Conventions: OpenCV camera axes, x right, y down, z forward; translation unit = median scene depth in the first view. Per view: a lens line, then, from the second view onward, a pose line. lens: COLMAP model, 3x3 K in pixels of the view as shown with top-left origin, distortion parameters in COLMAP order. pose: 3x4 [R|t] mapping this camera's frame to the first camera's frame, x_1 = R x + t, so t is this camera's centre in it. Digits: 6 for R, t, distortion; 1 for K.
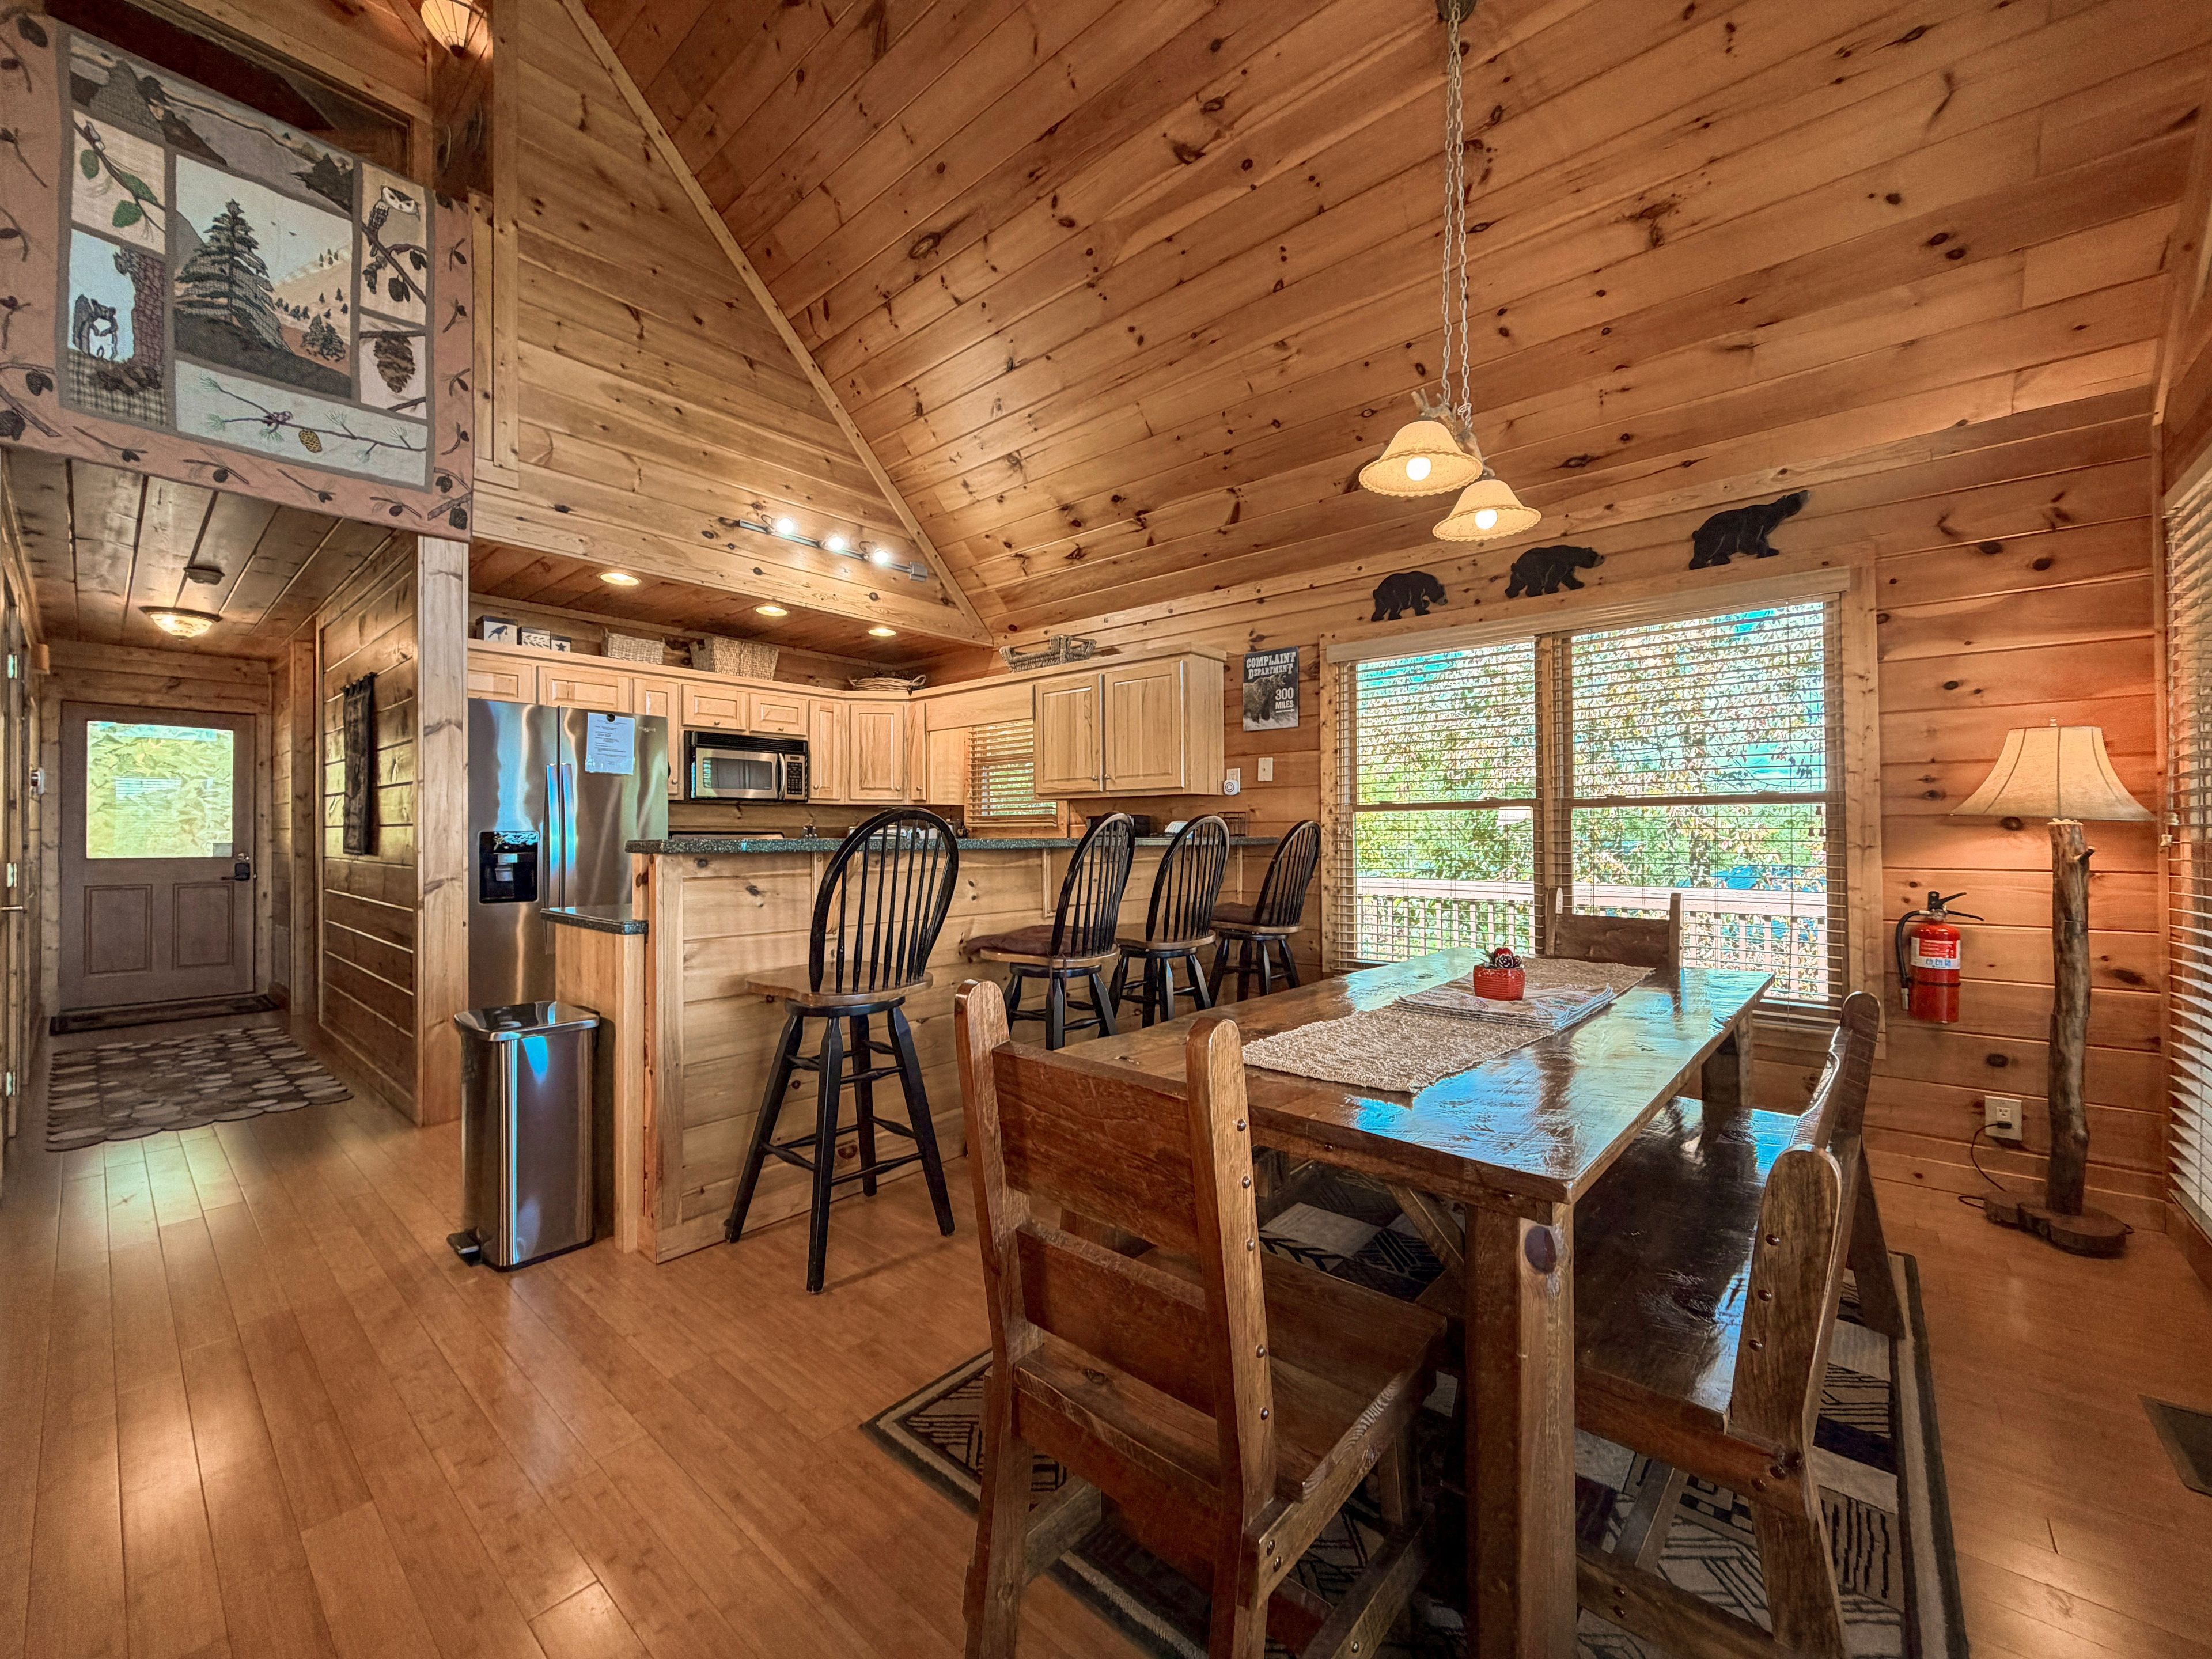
lens RADIAL K [[882.9, 0, 1103.6], [0, 882.9, 833.0], [0, 0, 1]] dist [-0.001171, -0.000134]
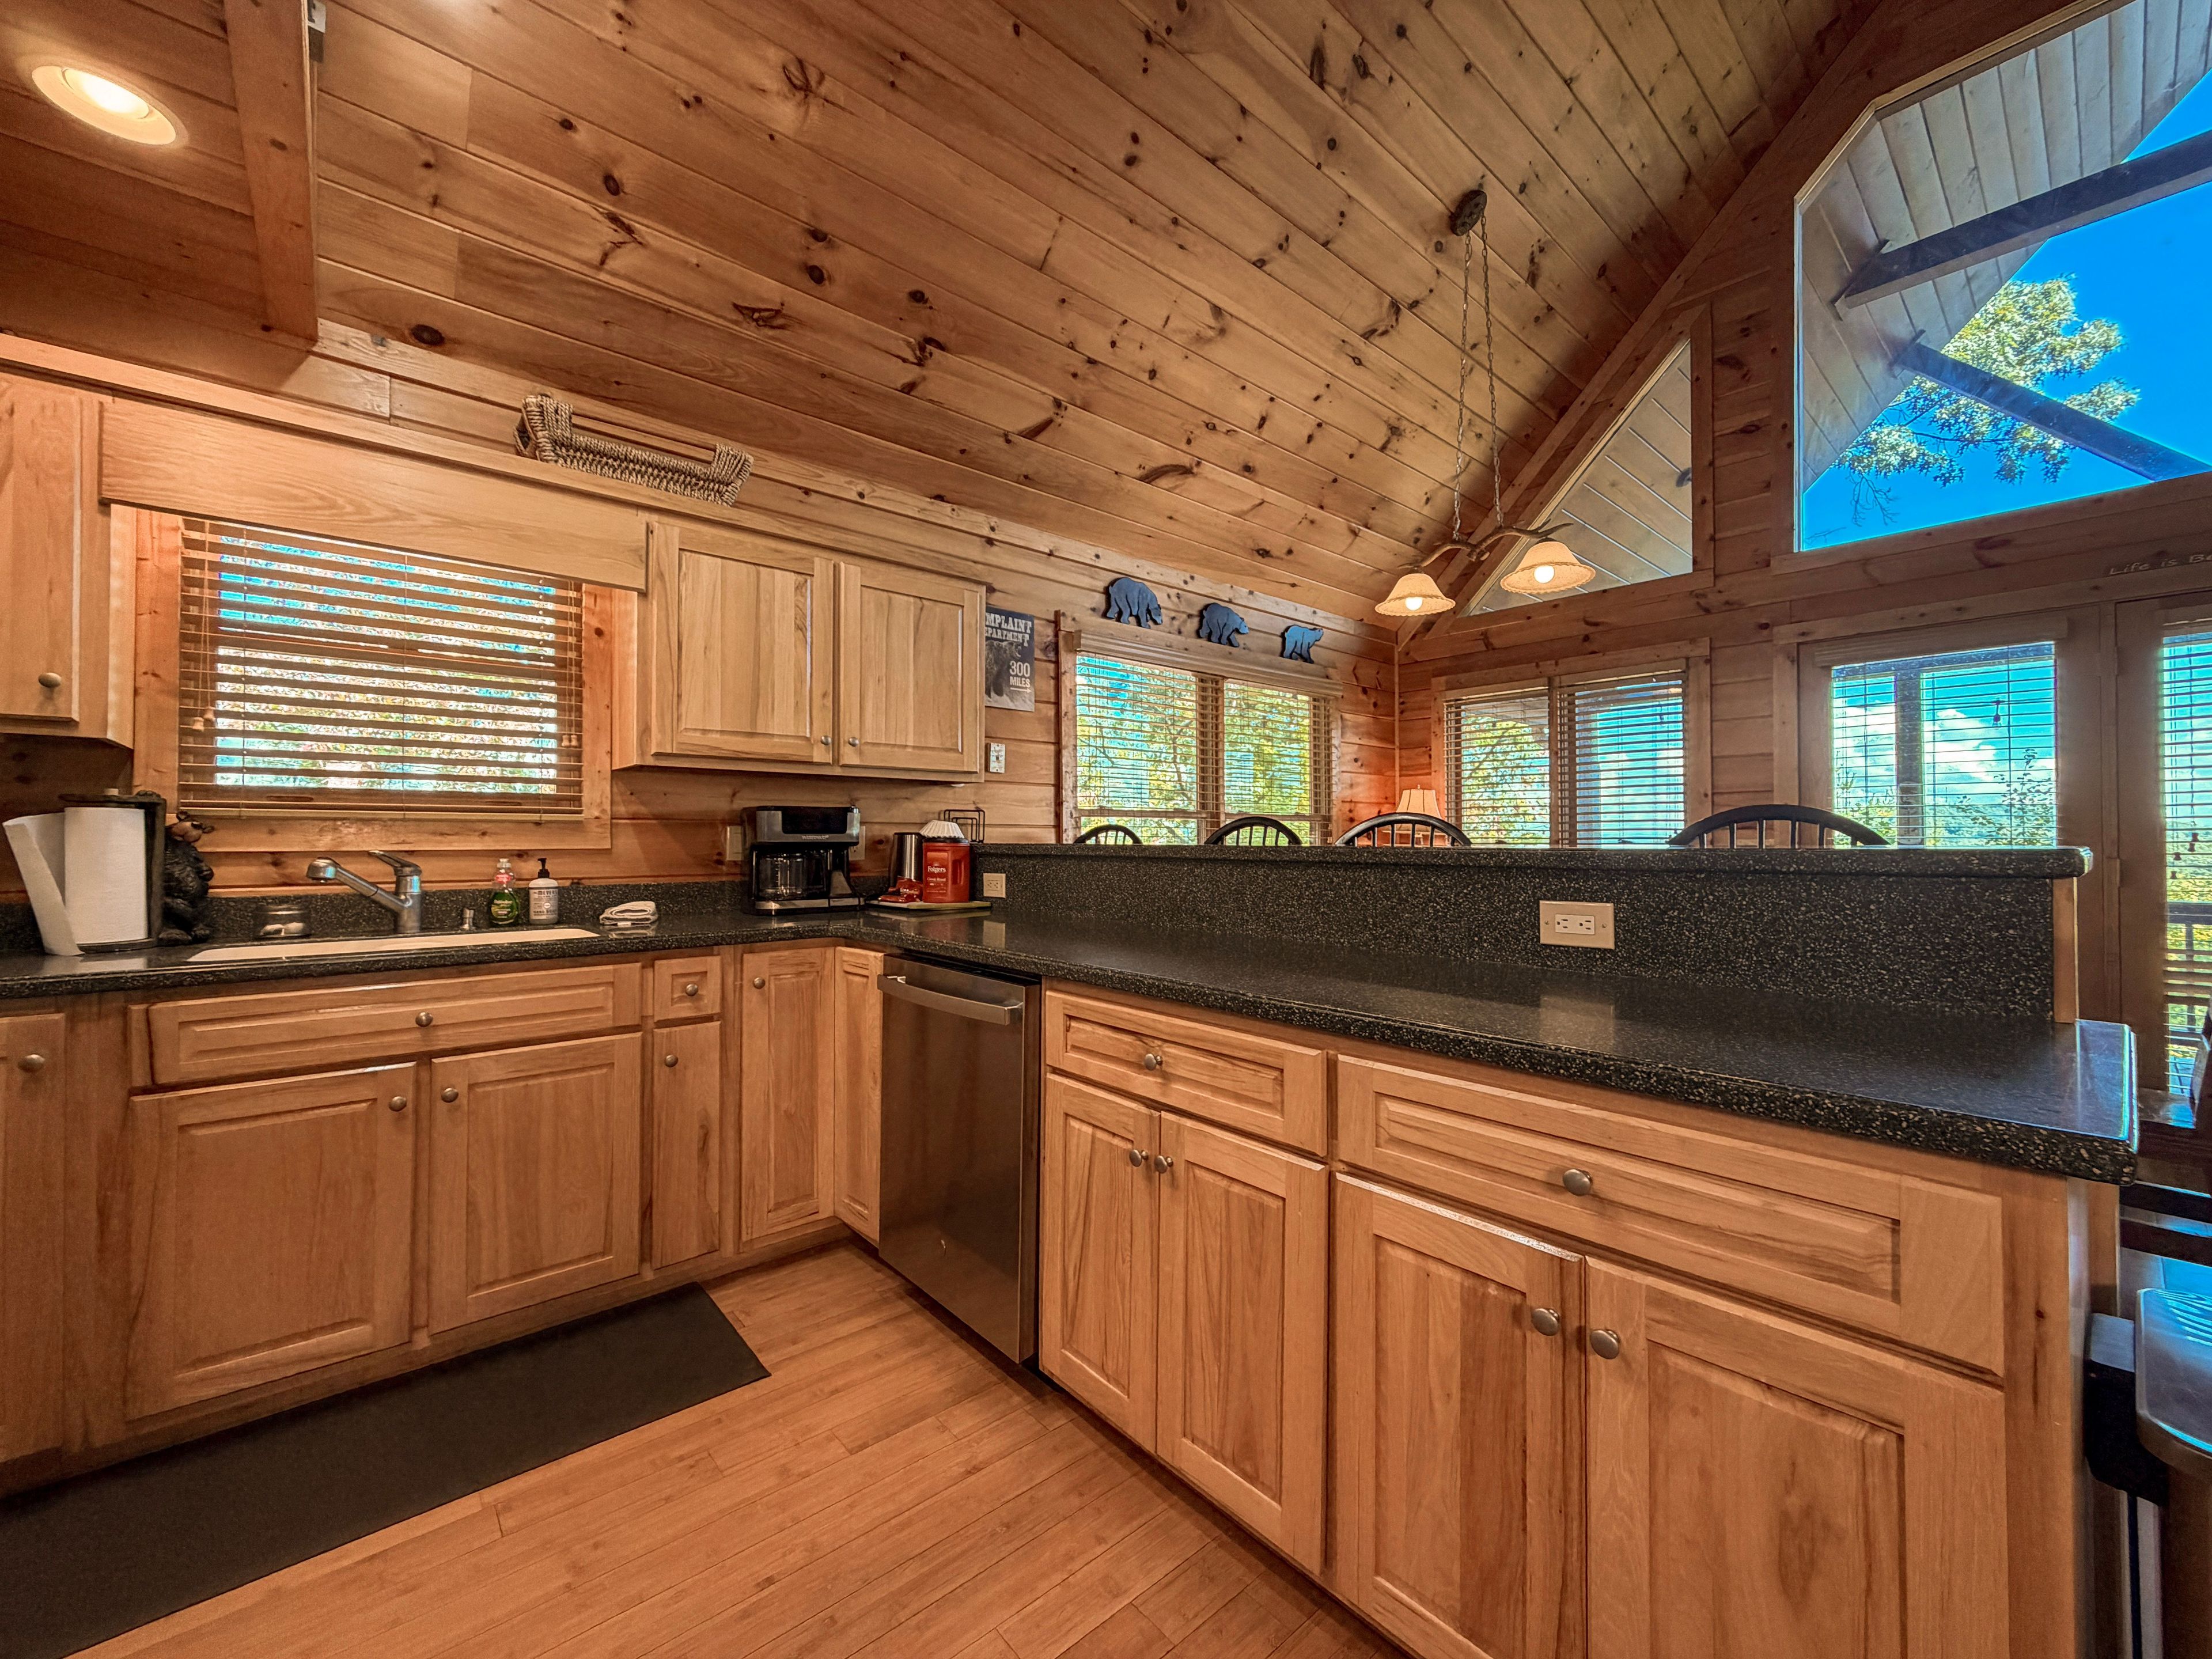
lens RADIAL K [[882.9, 0, 1104.0], [0, 882.9, 827.5], [0, 0, 1]] dist [-0.001171, -0.000134]
pose [[0.140344, 0.012416, 0.990025, -0.621281], [-0.008384, 0.999900, -0.011352, -0.001983], [-0.990067, -0.006707, 0.140434, 0.847109]]
